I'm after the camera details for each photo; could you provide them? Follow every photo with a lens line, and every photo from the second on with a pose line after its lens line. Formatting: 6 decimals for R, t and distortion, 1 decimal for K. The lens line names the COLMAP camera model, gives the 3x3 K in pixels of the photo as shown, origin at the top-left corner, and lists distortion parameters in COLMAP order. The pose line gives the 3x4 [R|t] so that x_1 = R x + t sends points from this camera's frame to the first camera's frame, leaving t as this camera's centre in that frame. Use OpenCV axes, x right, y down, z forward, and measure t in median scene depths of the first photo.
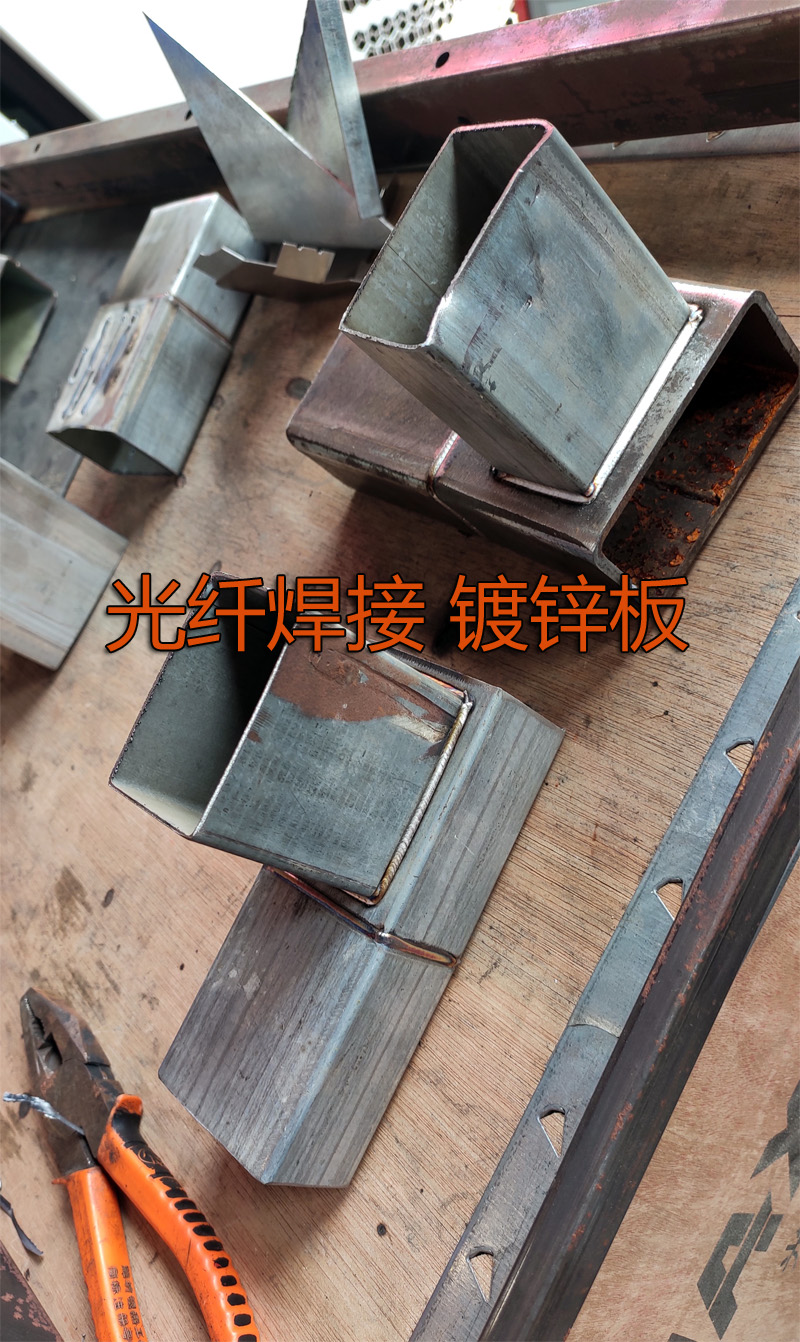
lens RADIAL K [[1014.5, 0, 400.0], [0, 1014.5, 671.0], [0, 0, 1]] dist [0.047773, 0.001239]
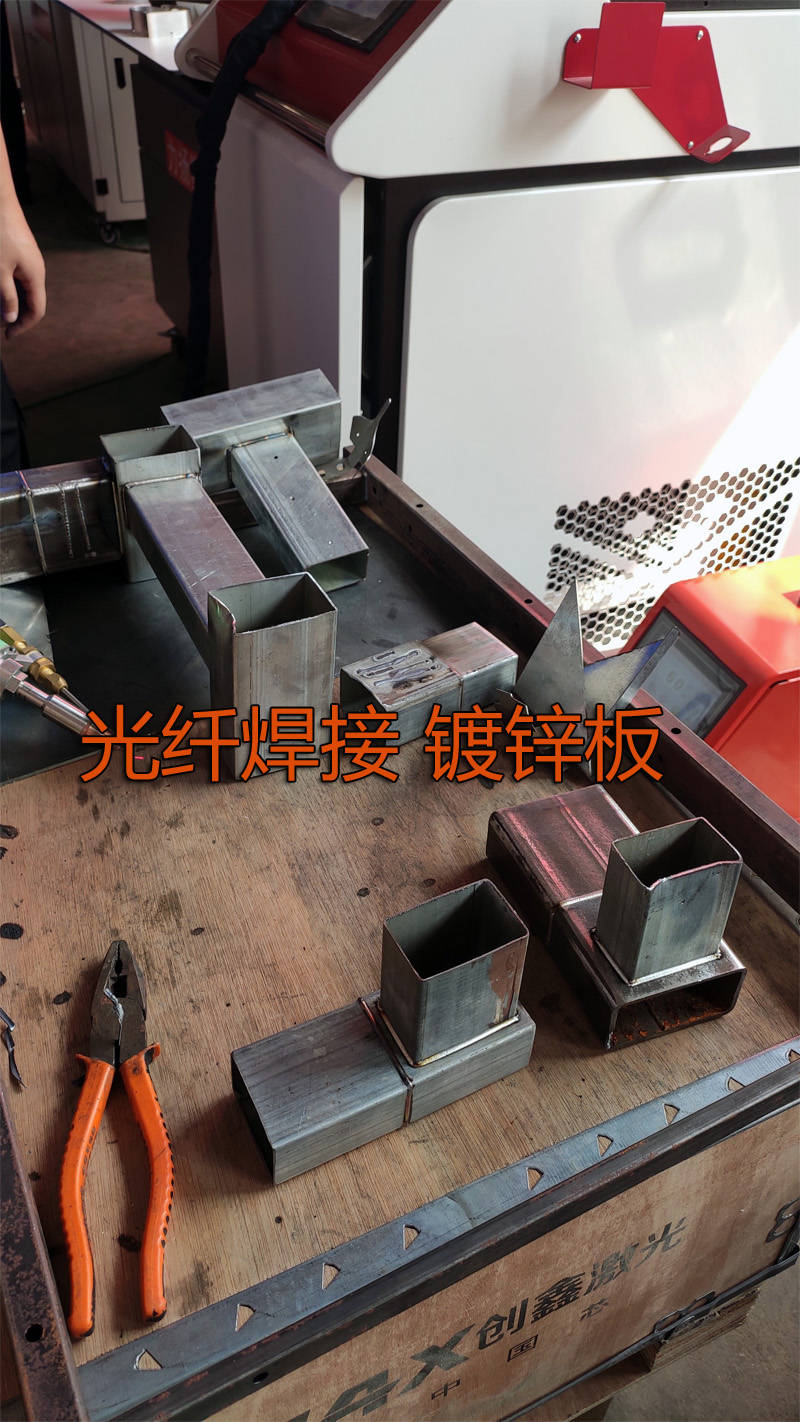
lens RADIAL K [[977.8, 0, 400.0], [0, 977.8, 711.0], [0, 0, 1]] dist [0.054207, -0.001766]
pose [[0.672538, 0.733351, 0.099443, -0.654700], [-0.679766, 0.665266, -0.308772, 0.351456], [-0.292595, 0.140062, 0.945923, -0.714751]]
